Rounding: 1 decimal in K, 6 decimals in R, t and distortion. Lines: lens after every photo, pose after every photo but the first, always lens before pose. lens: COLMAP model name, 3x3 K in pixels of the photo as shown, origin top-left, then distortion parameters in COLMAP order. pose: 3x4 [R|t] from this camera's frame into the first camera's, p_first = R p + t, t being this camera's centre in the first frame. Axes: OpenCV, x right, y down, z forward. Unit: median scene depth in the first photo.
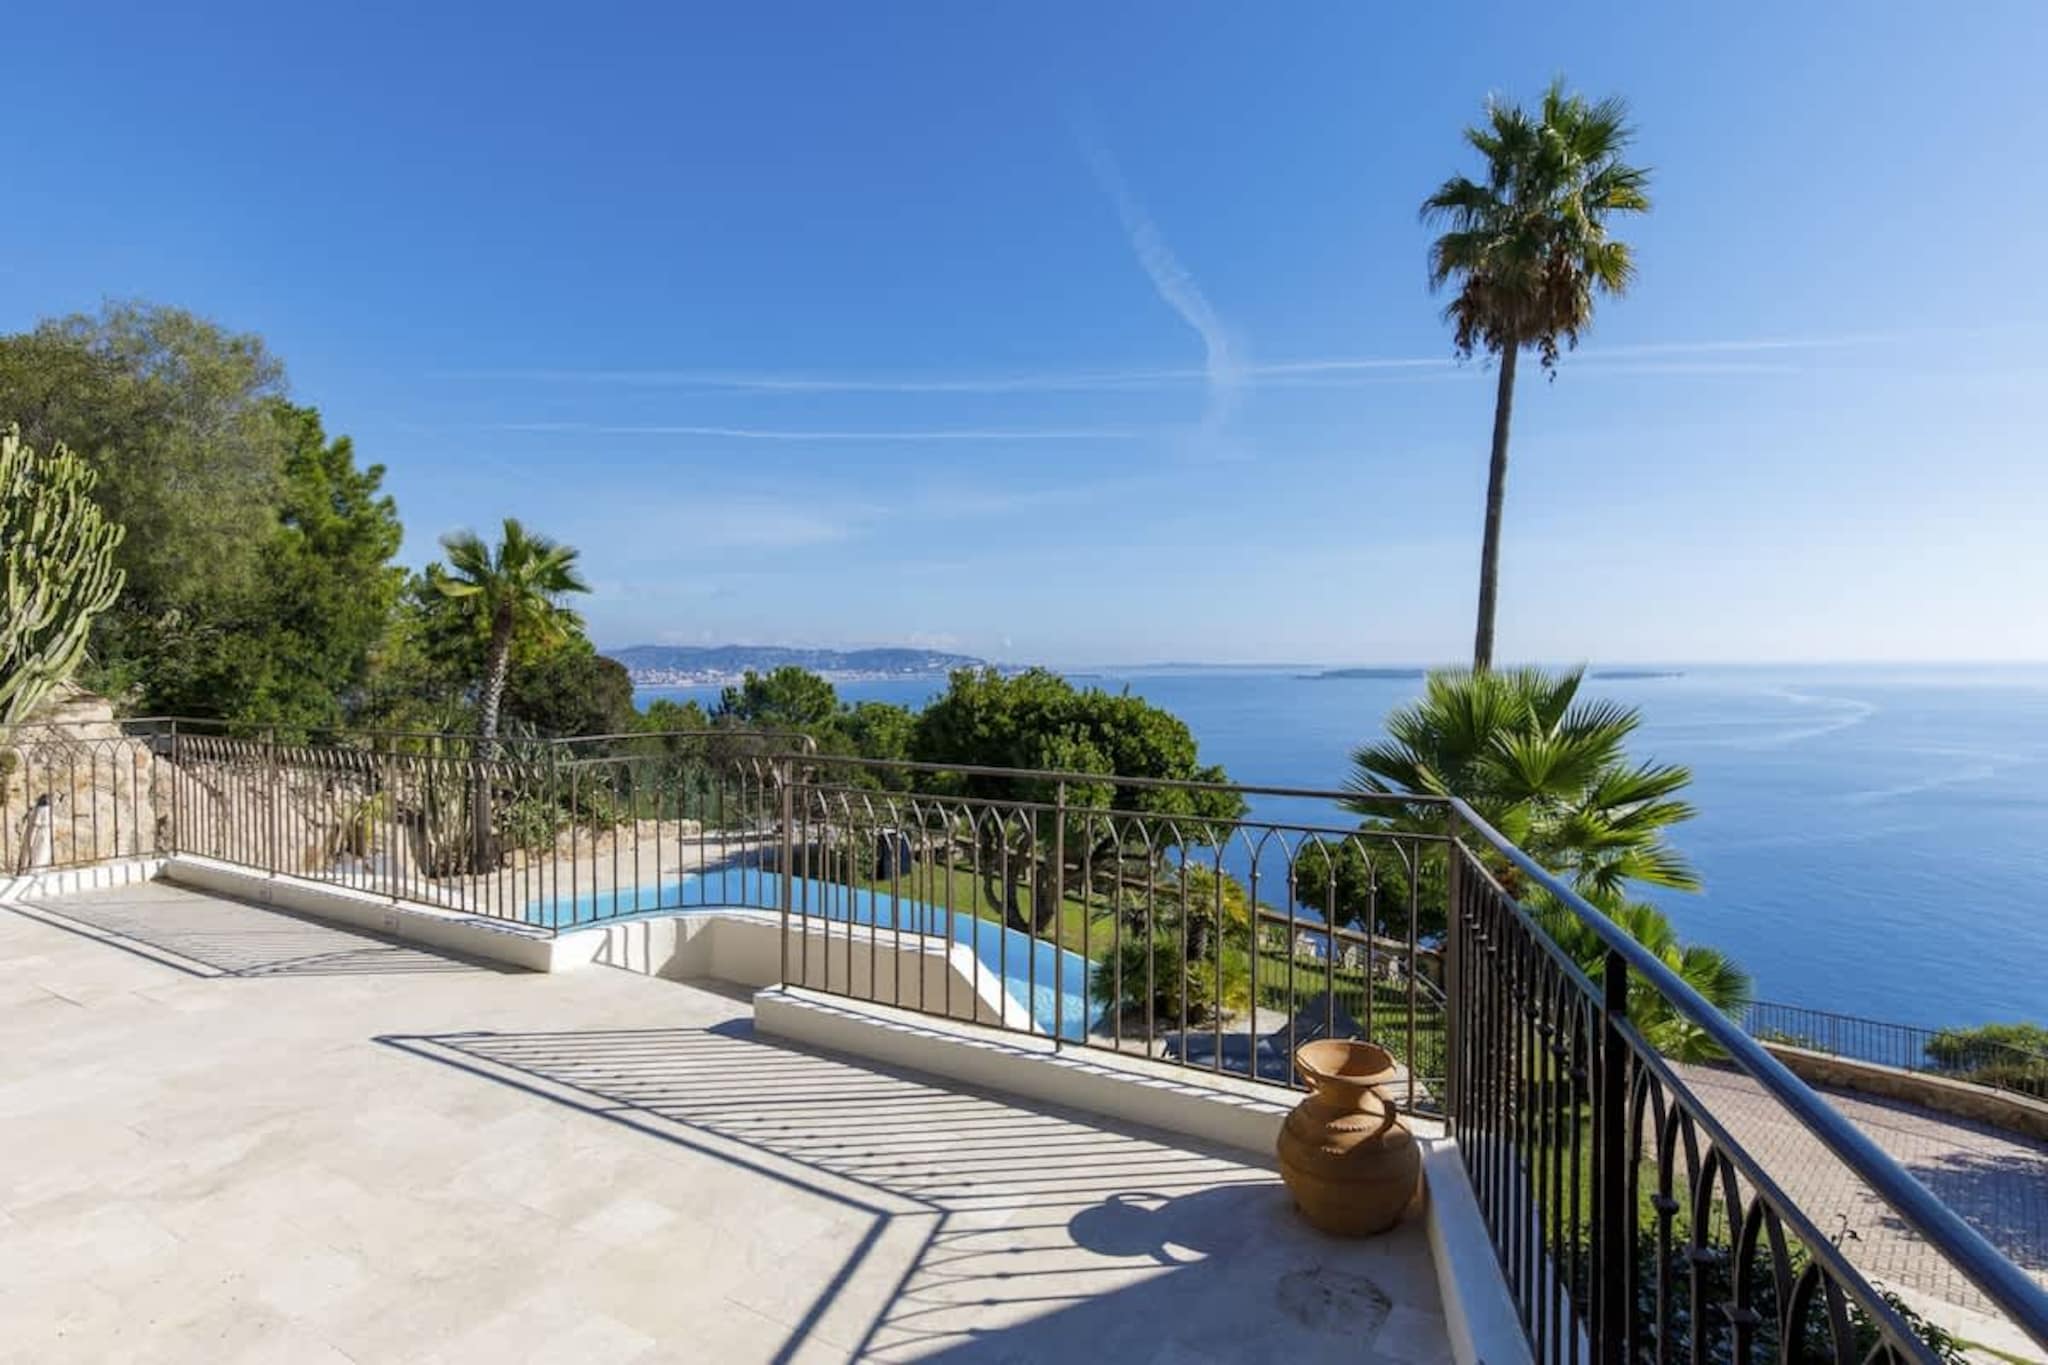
lens RADIAL K [[1109.0, 0, 1029.6], [0, 1109.0, 681.5], [0, 0, 1]] dist [0.003126, -0.002209]
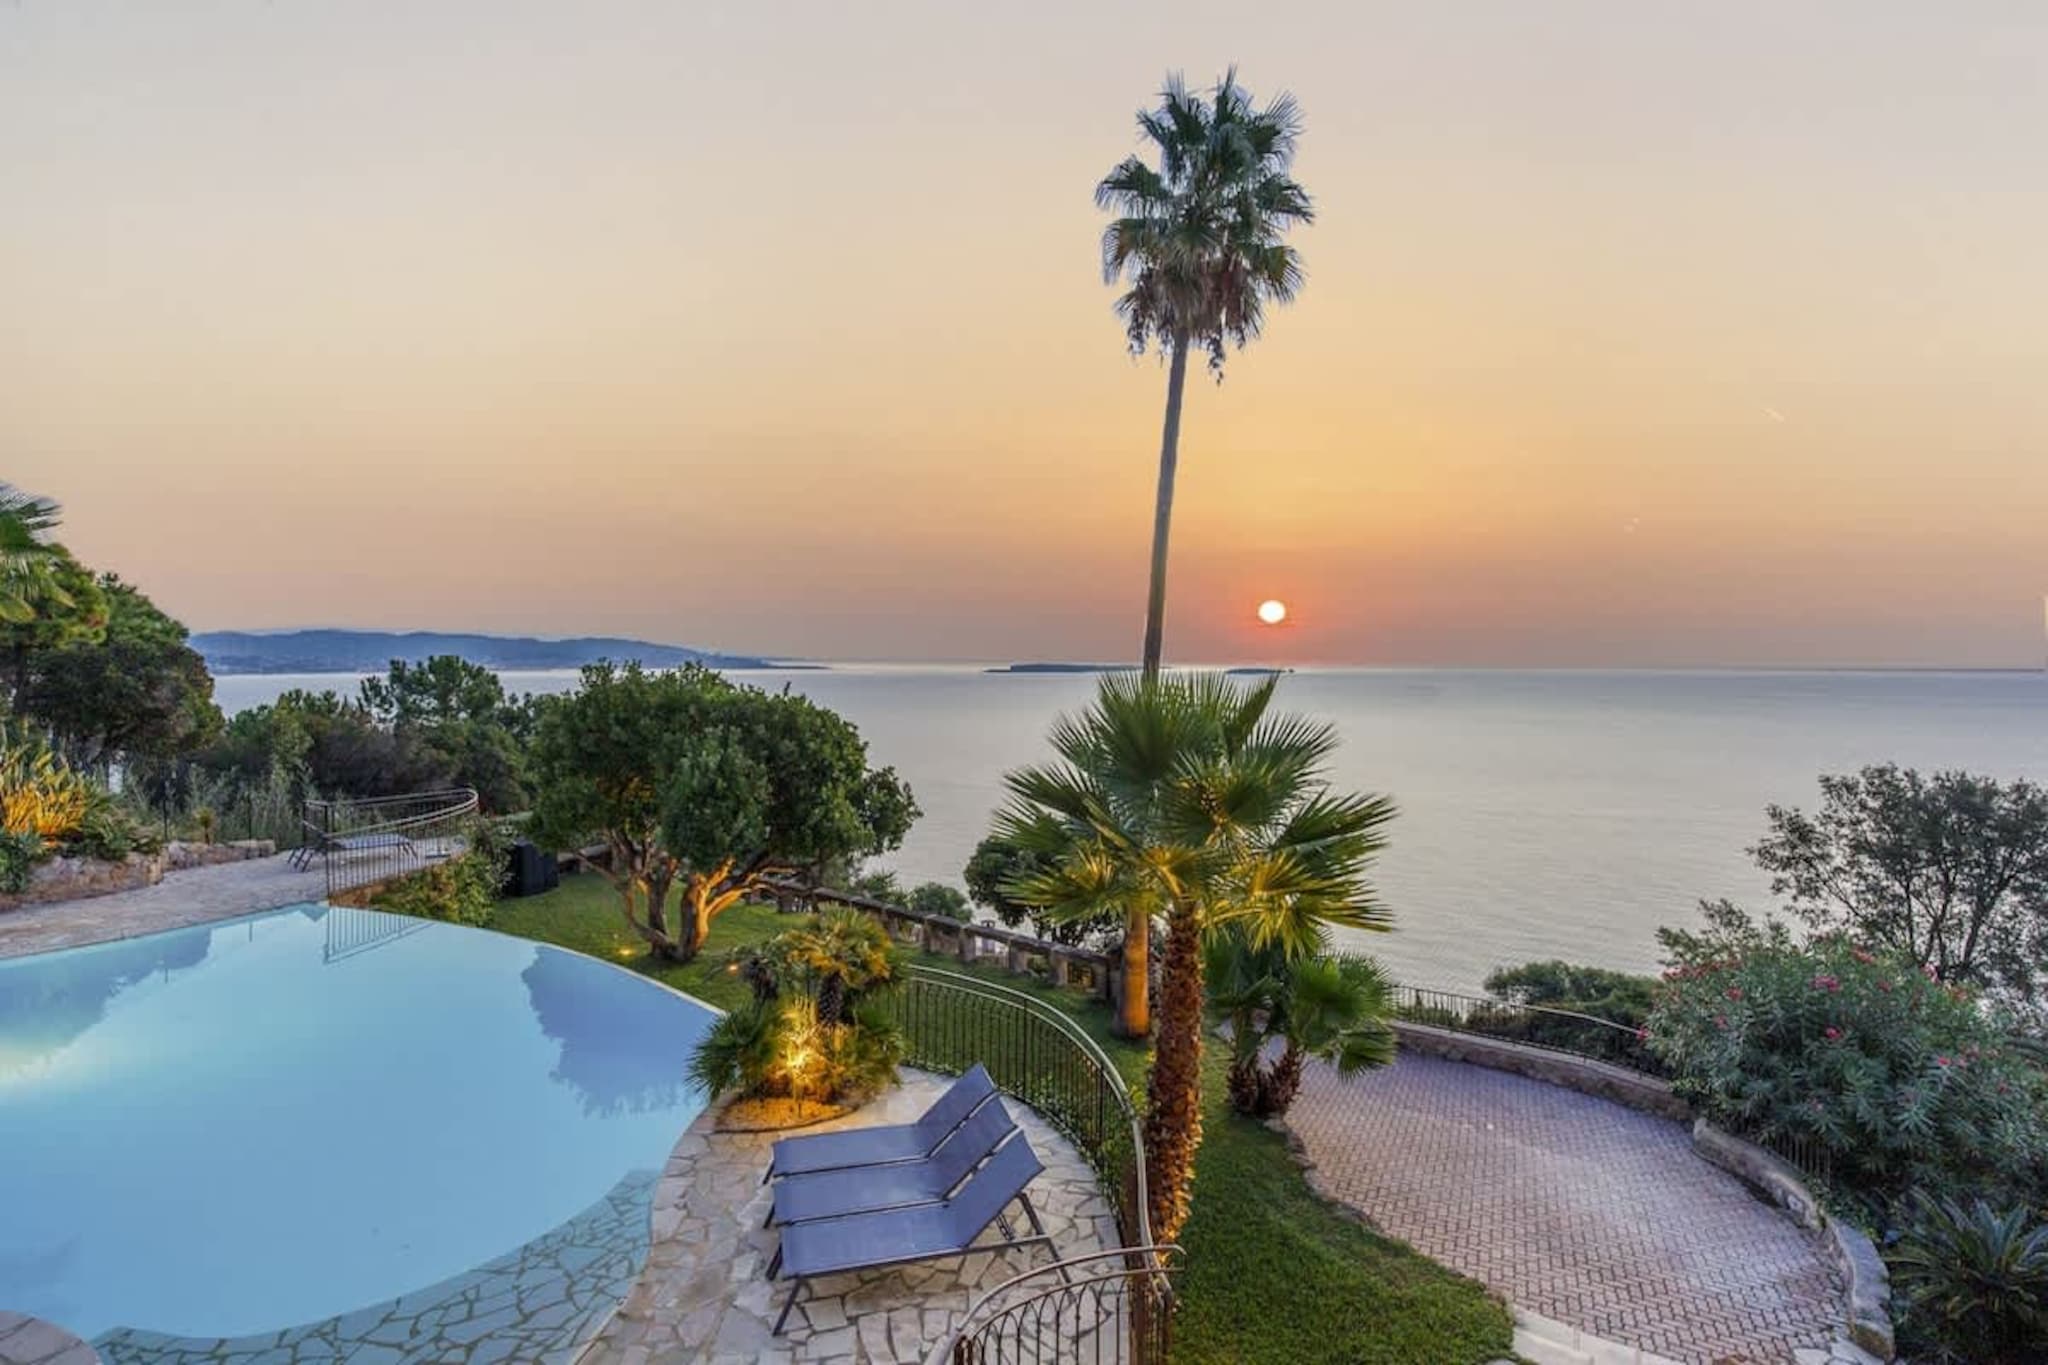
lens RADIAL K [[1012.4, 0, 1035.5], [0, 1012.4, 672.4], [0, 0, 1]] dist [-0.000133, 0.000357]
pose [[0.960754, 0.009693, 0.277232, 0.052928], [-0.009501, 0.999953, -0.002037, -0.005247], [-0.277239, -0.000677, 0.960801, 0.145347]]
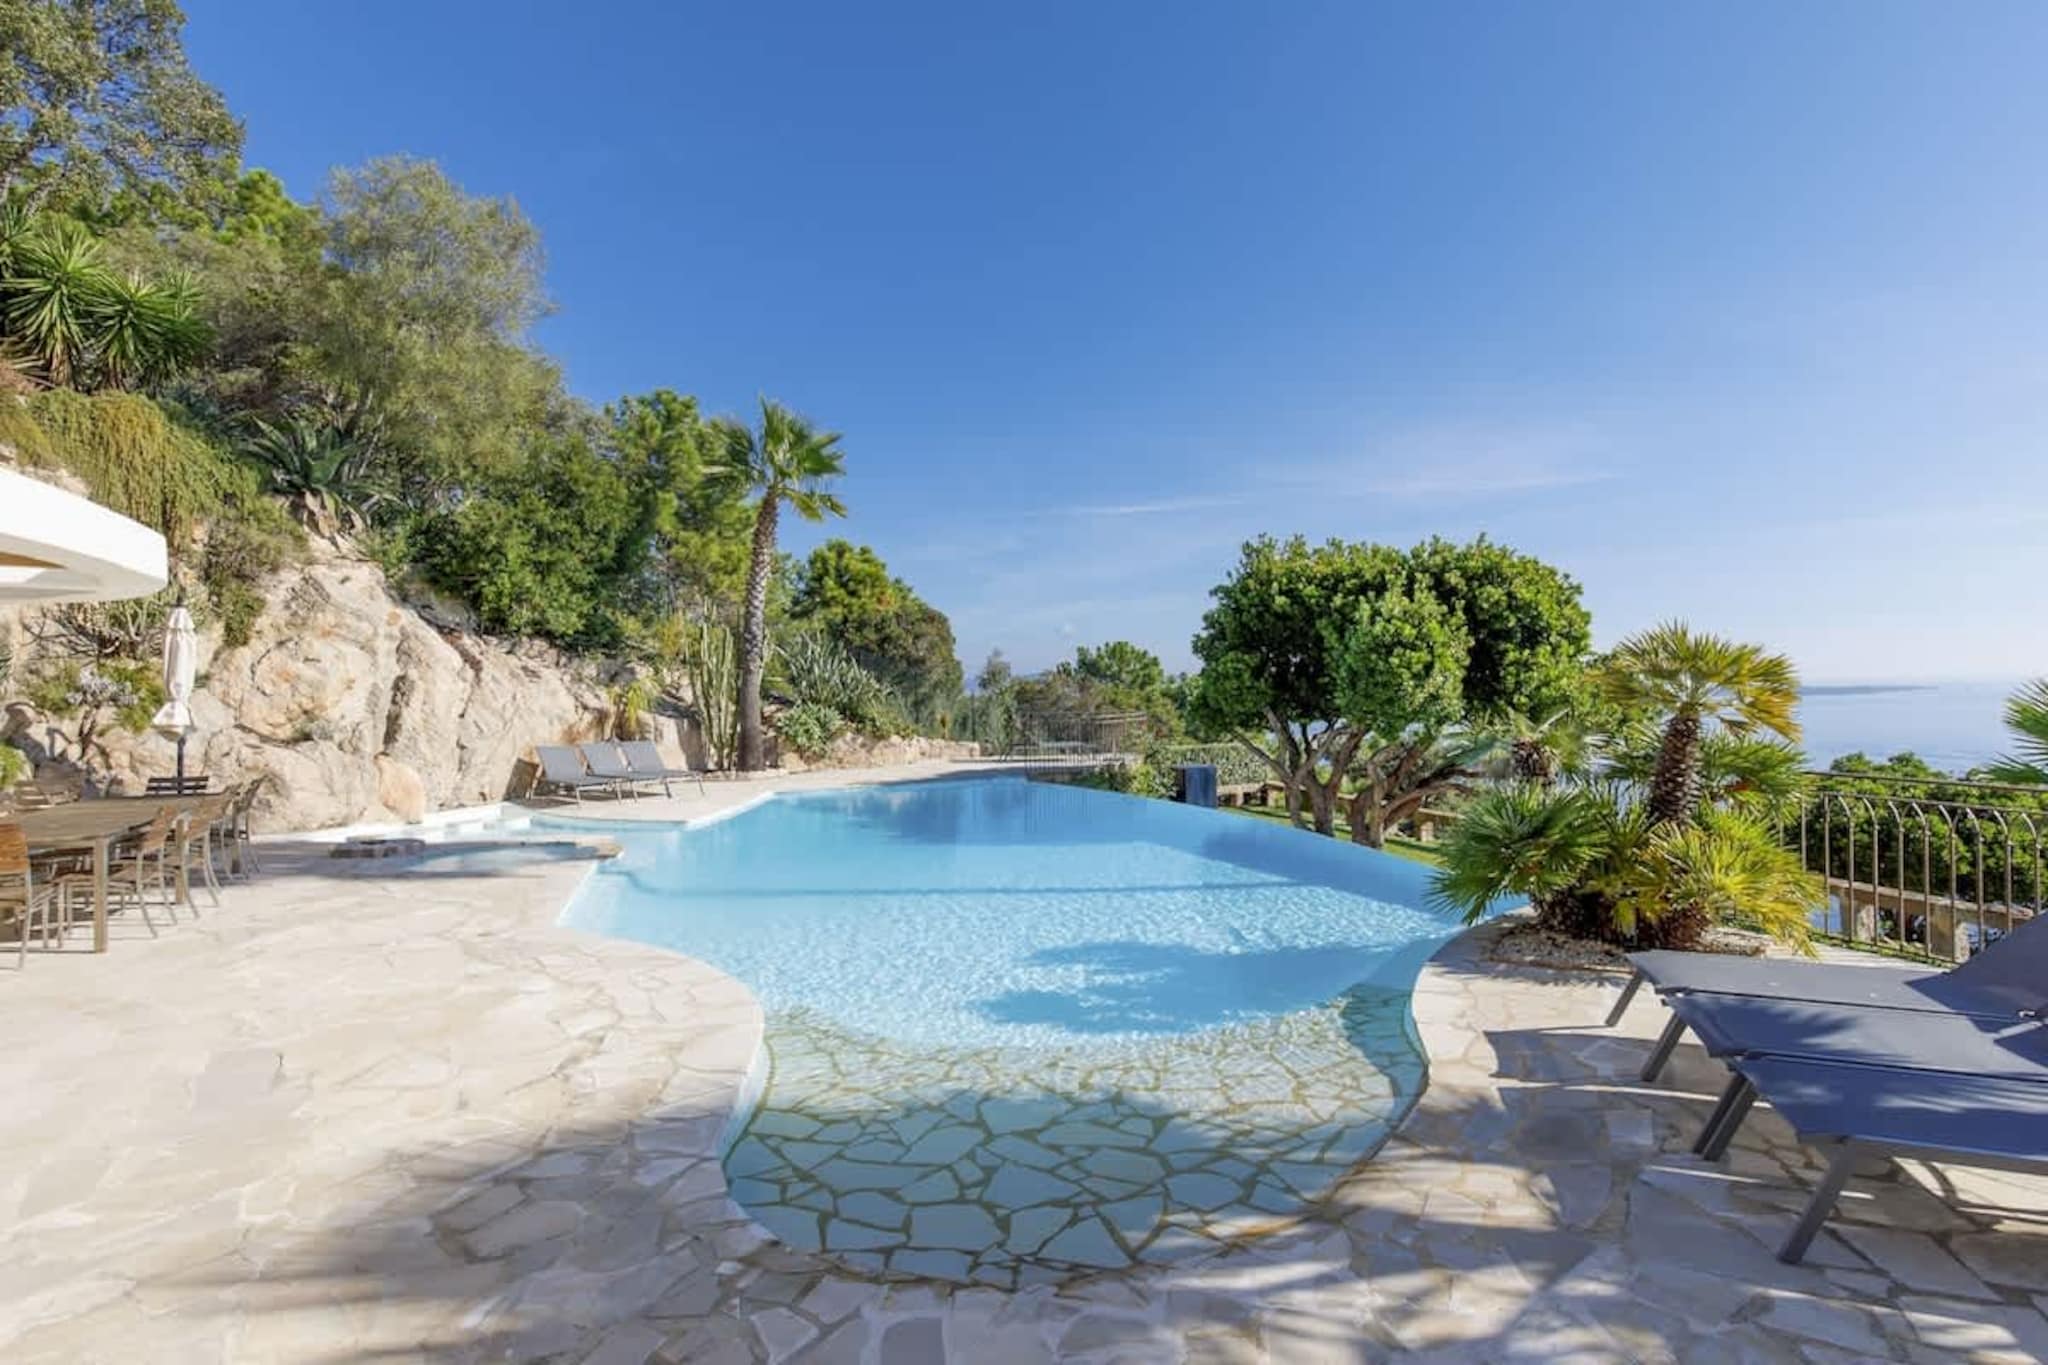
lens RADIAL K [[953.2, 0, 1030.0], [0, 953.2, 678.7], [0, 0, 1]] dist [0.018110, -0.003045]
pose [[0.942861, -0.012572, -0.332948, 0.014544], [0.003467, 0.999604, -0.027927, 0.118999], [0.333167, 0.025177, 0.942531, 0.302953]]
